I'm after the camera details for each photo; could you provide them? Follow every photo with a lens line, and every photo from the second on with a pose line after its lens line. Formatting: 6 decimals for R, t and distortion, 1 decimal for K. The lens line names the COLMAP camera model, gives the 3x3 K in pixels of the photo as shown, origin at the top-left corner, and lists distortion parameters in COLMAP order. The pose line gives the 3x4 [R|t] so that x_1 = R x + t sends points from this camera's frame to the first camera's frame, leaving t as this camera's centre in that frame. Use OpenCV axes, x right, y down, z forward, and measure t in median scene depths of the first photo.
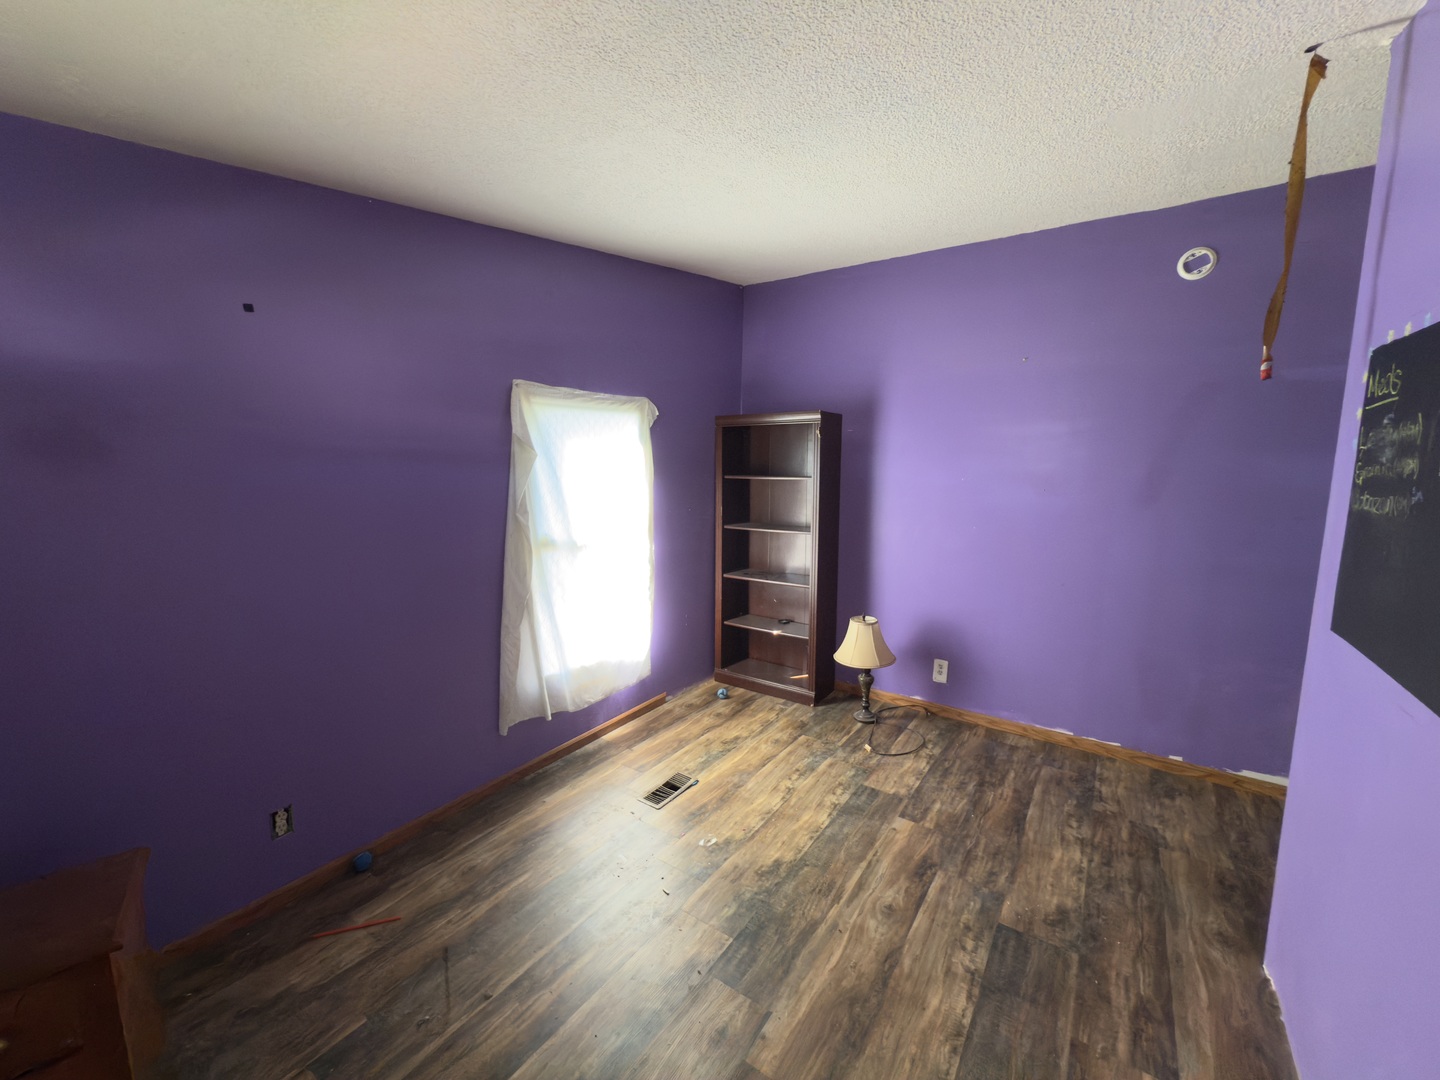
lens RADIAL K [[572.7, 0, 715.0], [0, 572.7, 537.6], [0, 0, 1]] dist [0.000914, 0.000027]
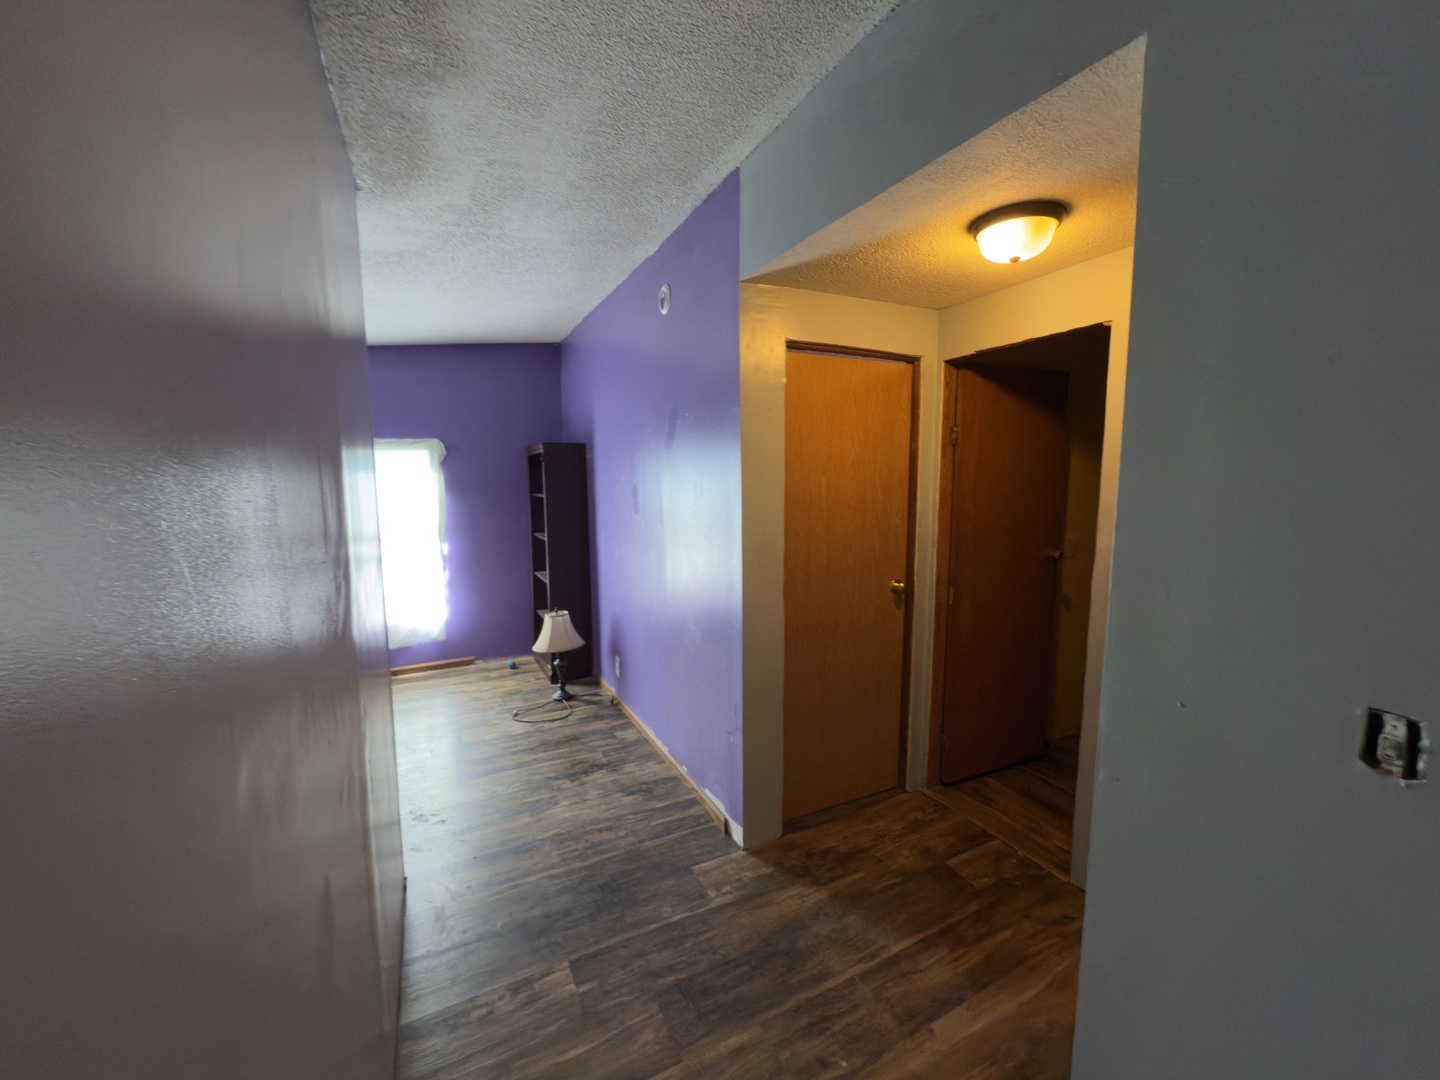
lens RADIAL K [[572.7, 0, 715.0], [0, 572.7, 537.6], [0, 0, 1]] dist [0.000914, 0.000027]
pose [[0.882645, 0.039132, -0.468408, 1.128603], [-0.052799, 0.998476, -0.016076, -0.014575], [0.467065, 0.038921, 0.883366, 0.083949]]
